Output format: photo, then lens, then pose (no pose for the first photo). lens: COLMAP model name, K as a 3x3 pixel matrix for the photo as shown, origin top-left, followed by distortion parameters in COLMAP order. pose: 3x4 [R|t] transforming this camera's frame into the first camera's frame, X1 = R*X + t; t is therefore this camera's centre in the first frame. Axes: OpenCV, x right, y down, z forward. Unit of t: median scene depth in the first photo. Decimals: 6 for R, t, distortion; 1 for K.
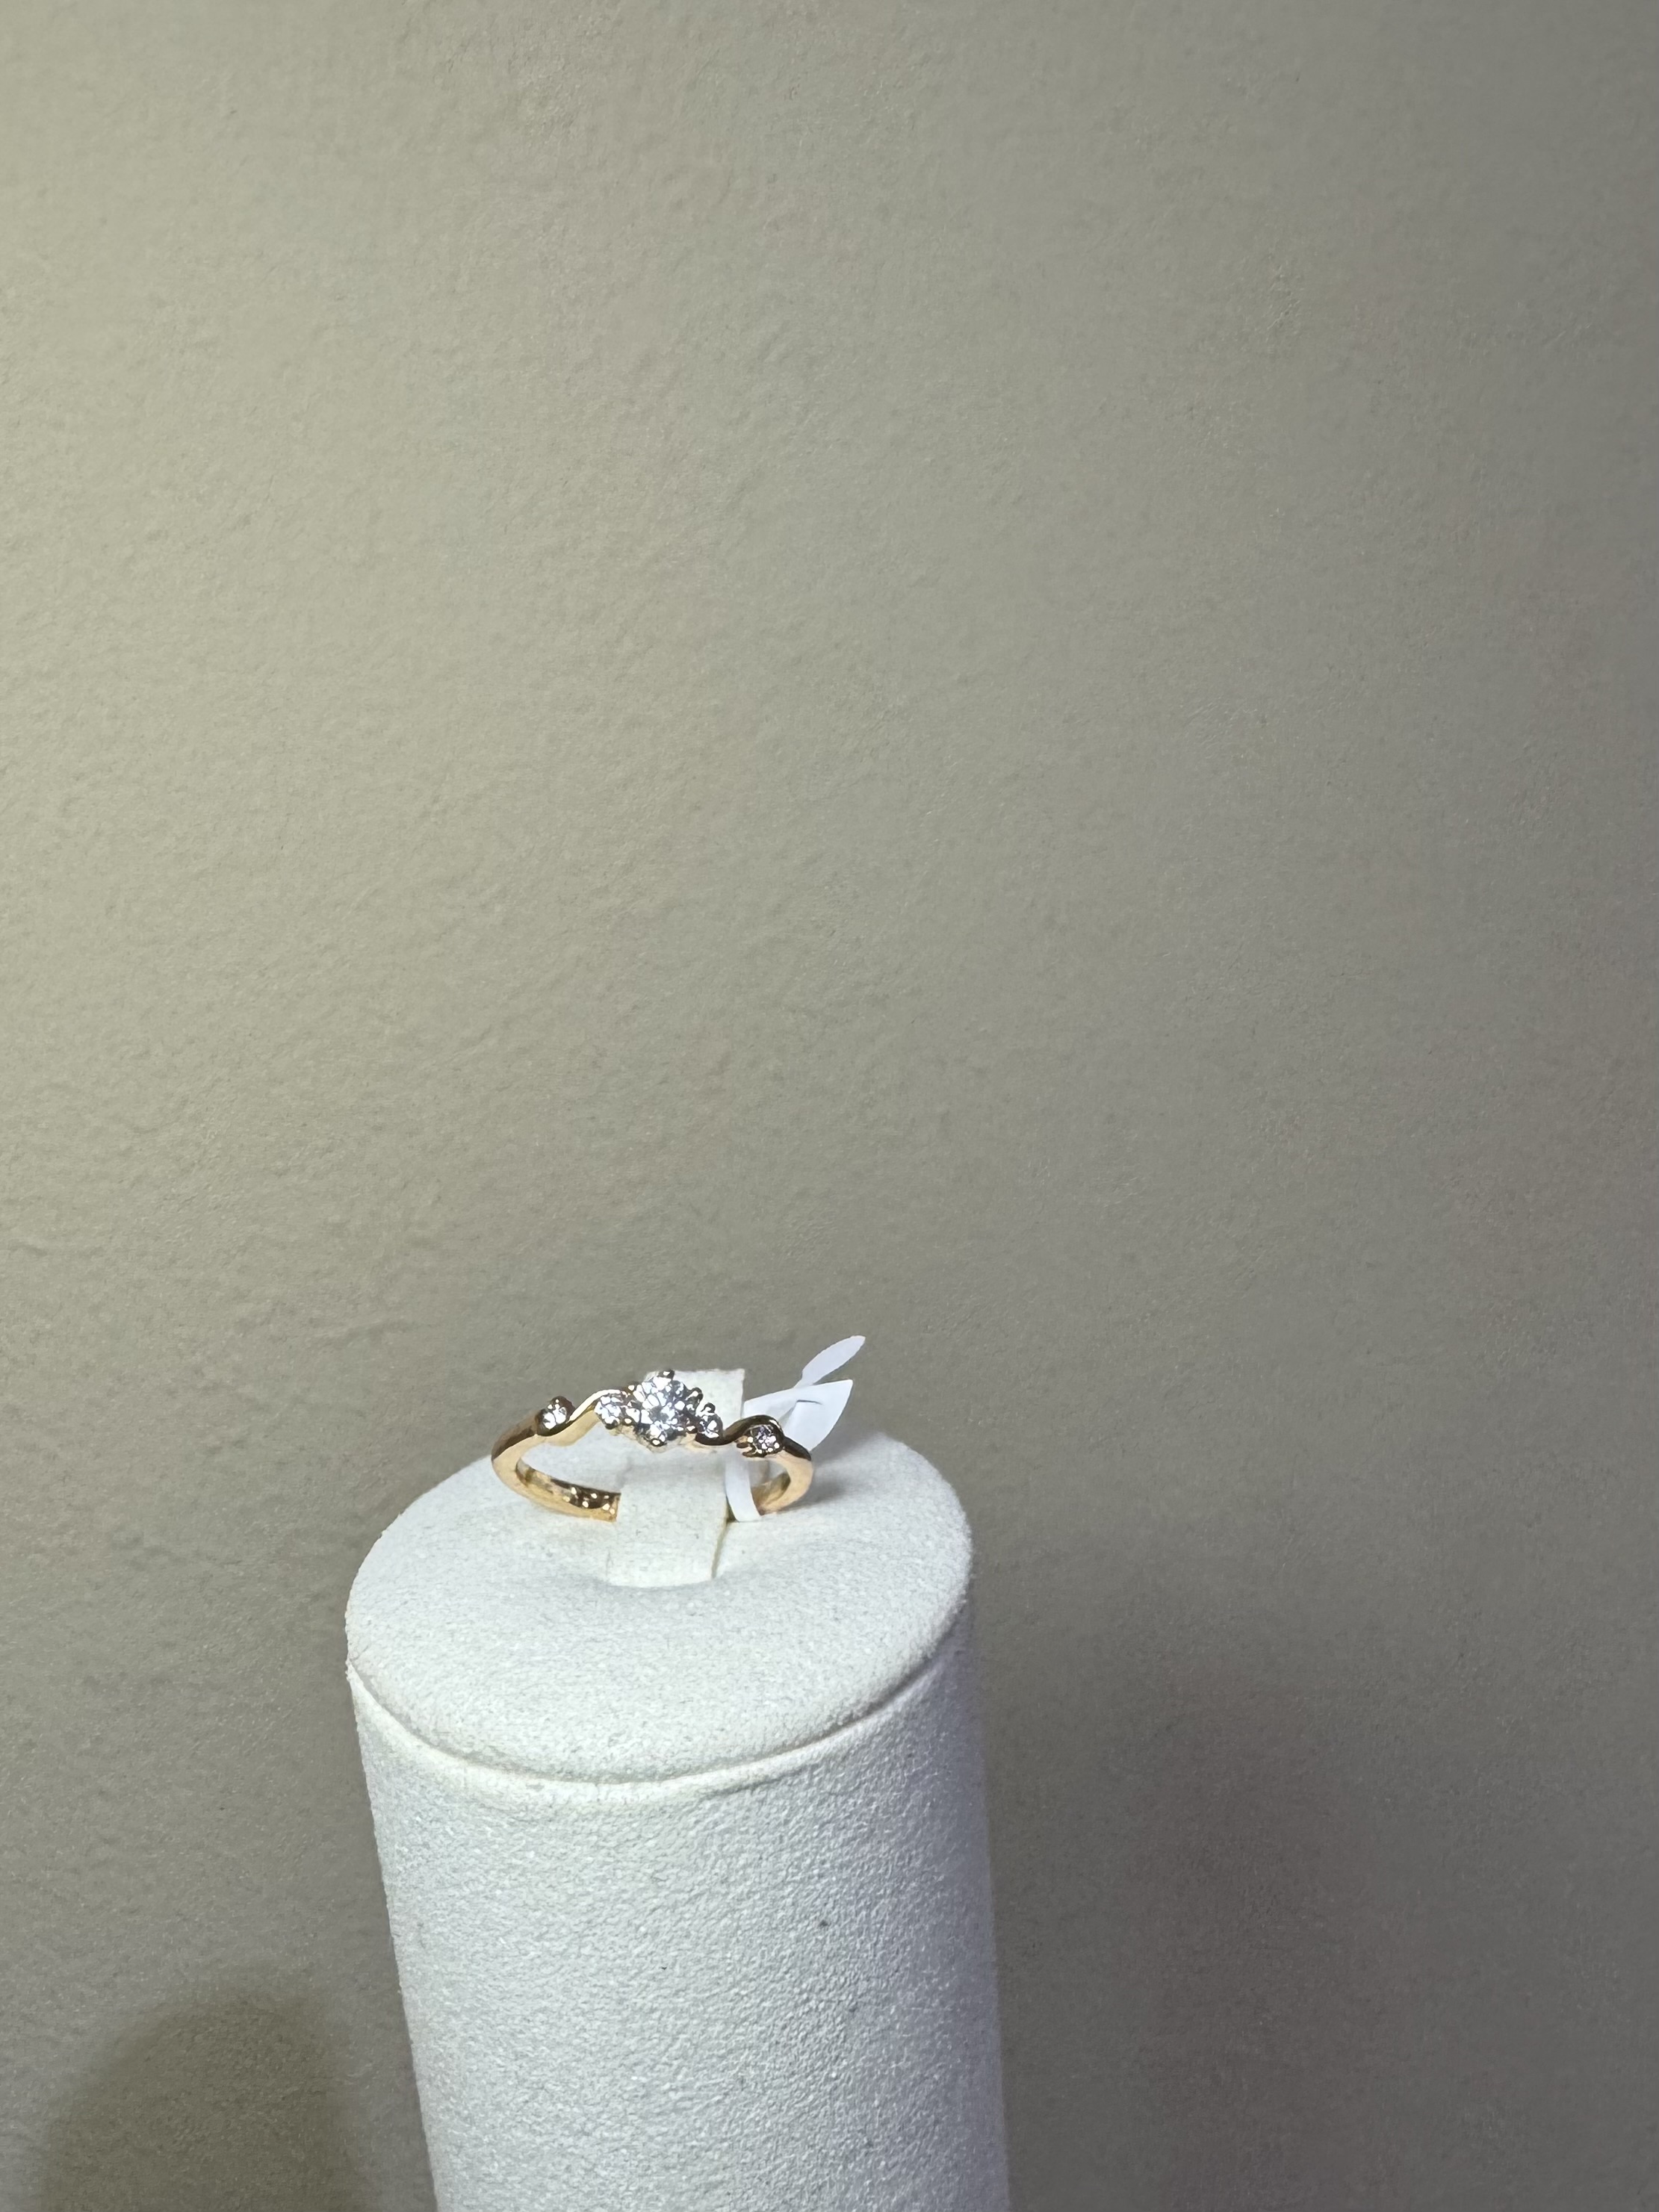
lens RADIAL K [[1537.3, 0, 860.5], [0, 1537.3, 1105.6], [0, 0, 1]] dist [-0.002839, -0.002010]
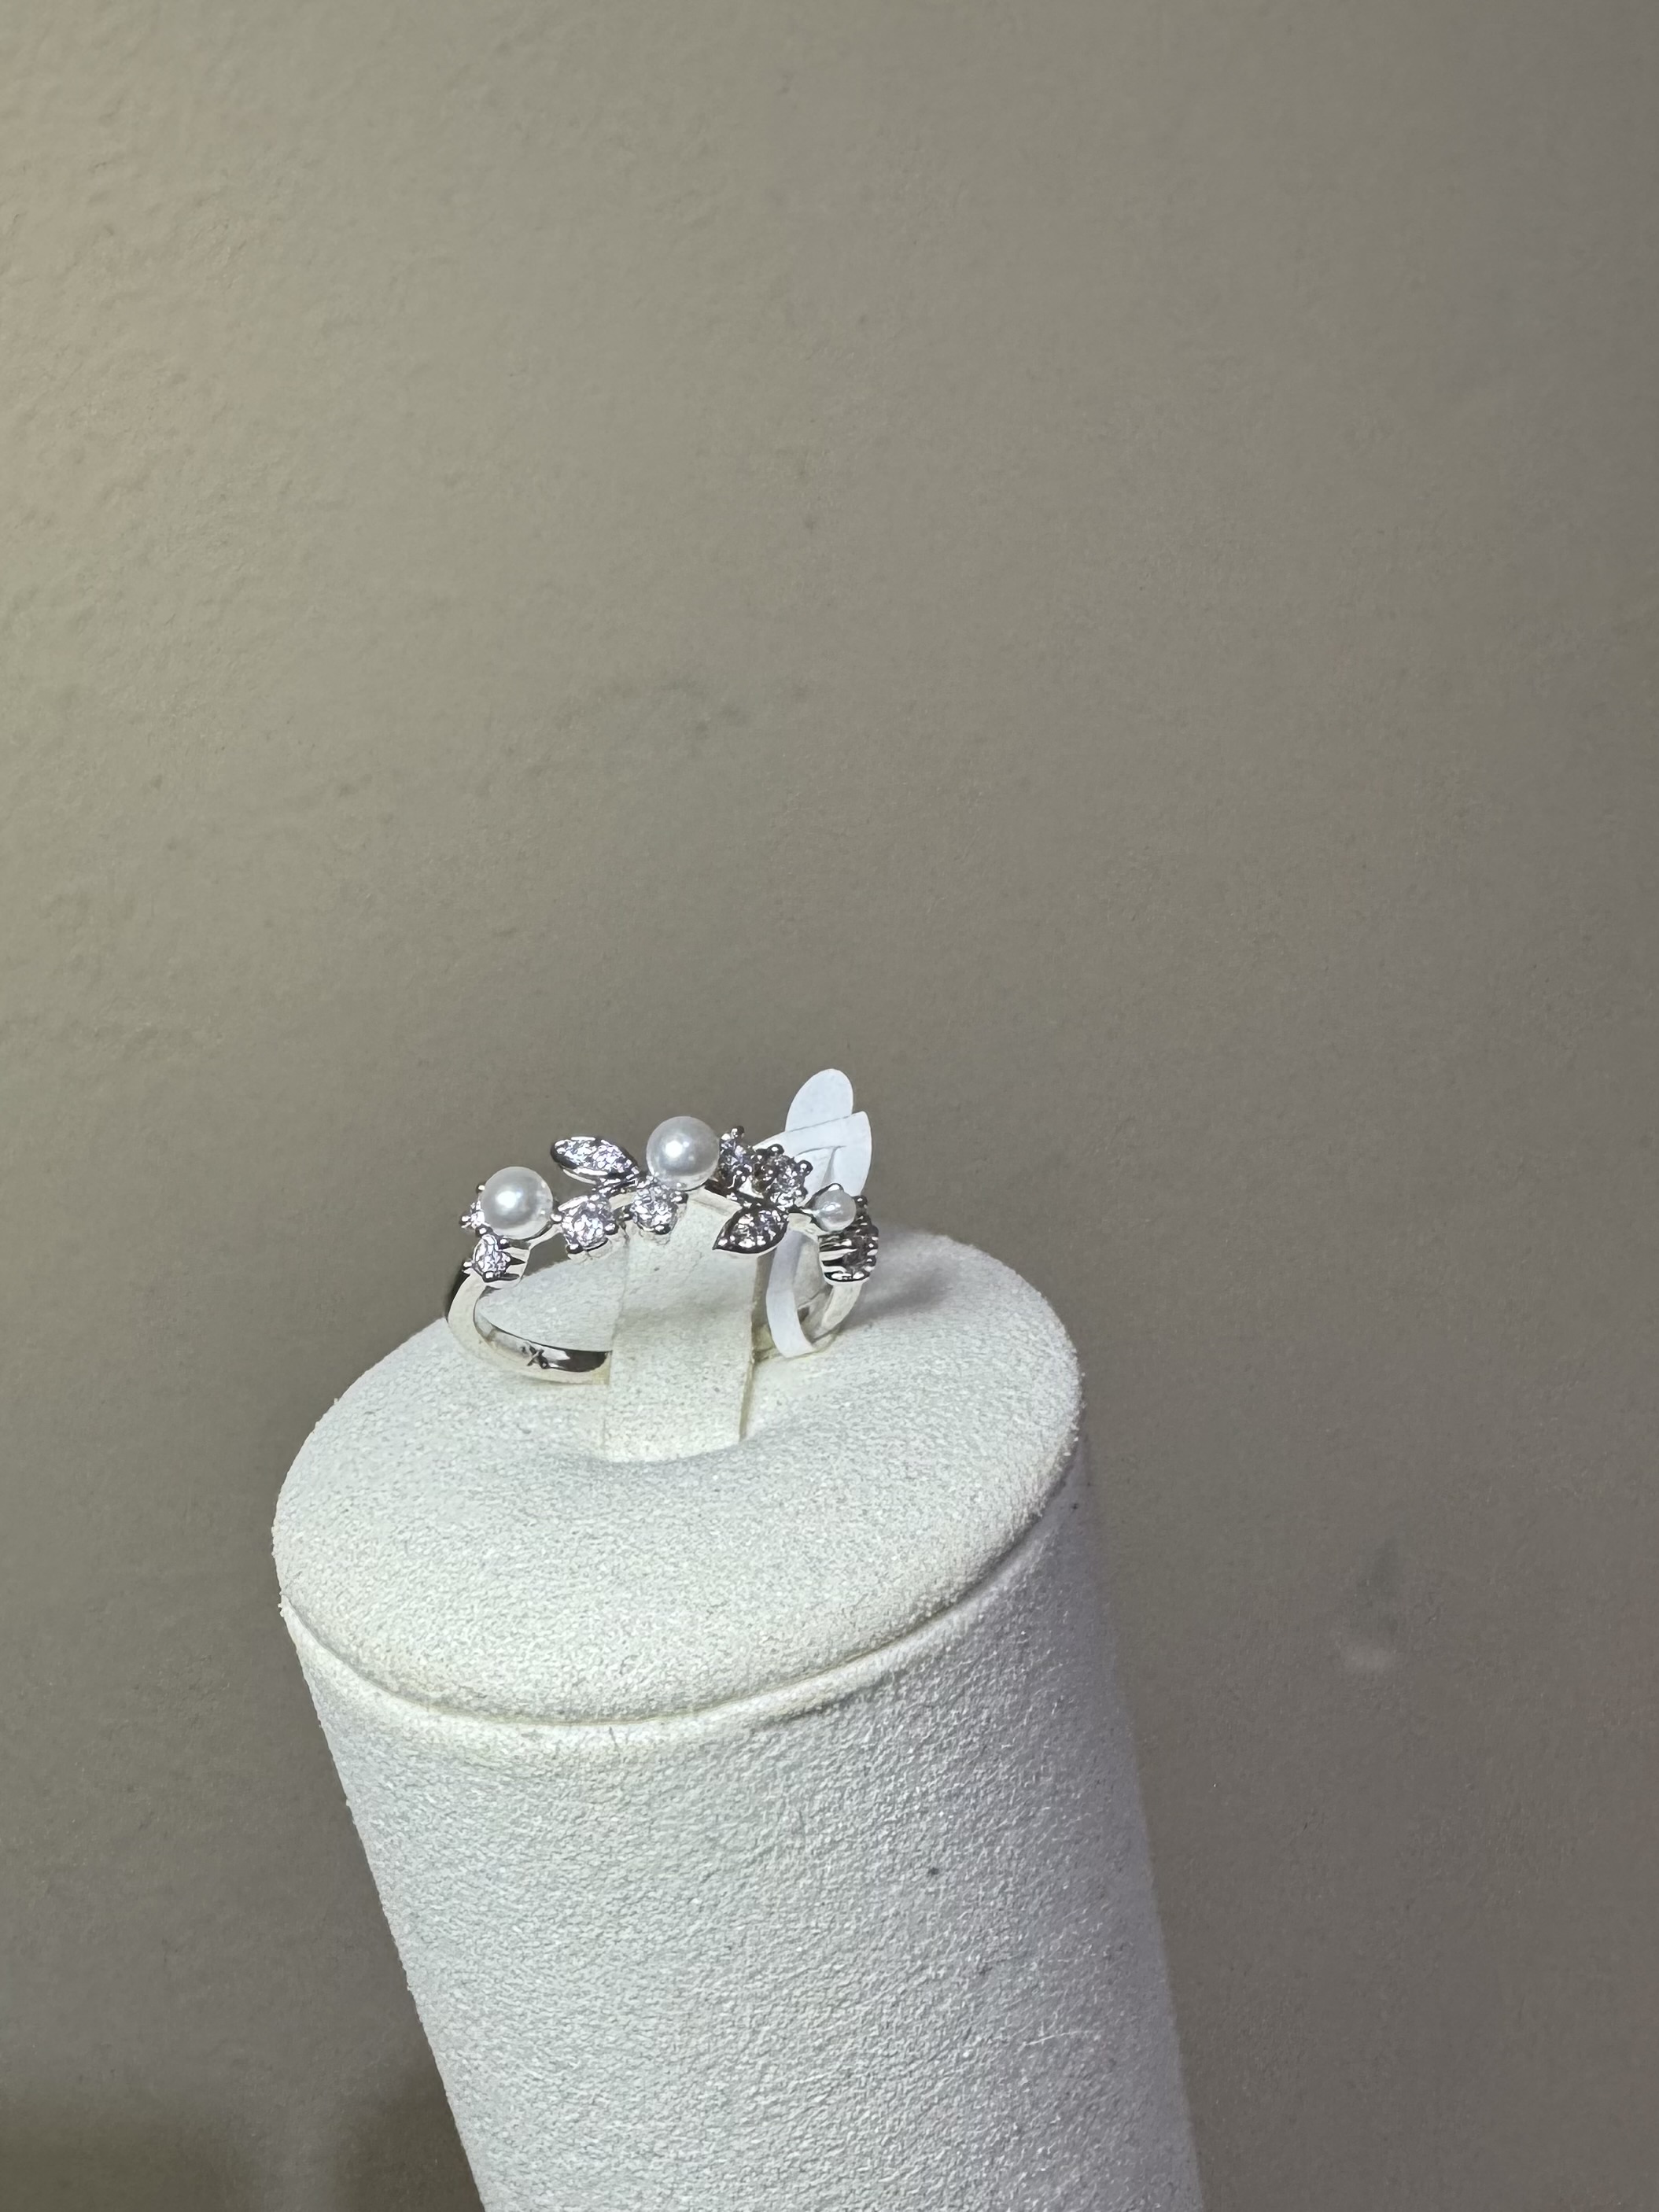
lens RADIAL K [[1705.7, 0, 828.8], [0, 1705.7, 1052.2], [0, 0, 1]] dist [0.002641, -0.004110]
pose [[0.993965, -0.103006, -0.037731, -0.002029], [0.105554, 0.991712, 0.073256, 0.064558], [0.029872, -0.076797, 0.996599, 0.190231]]
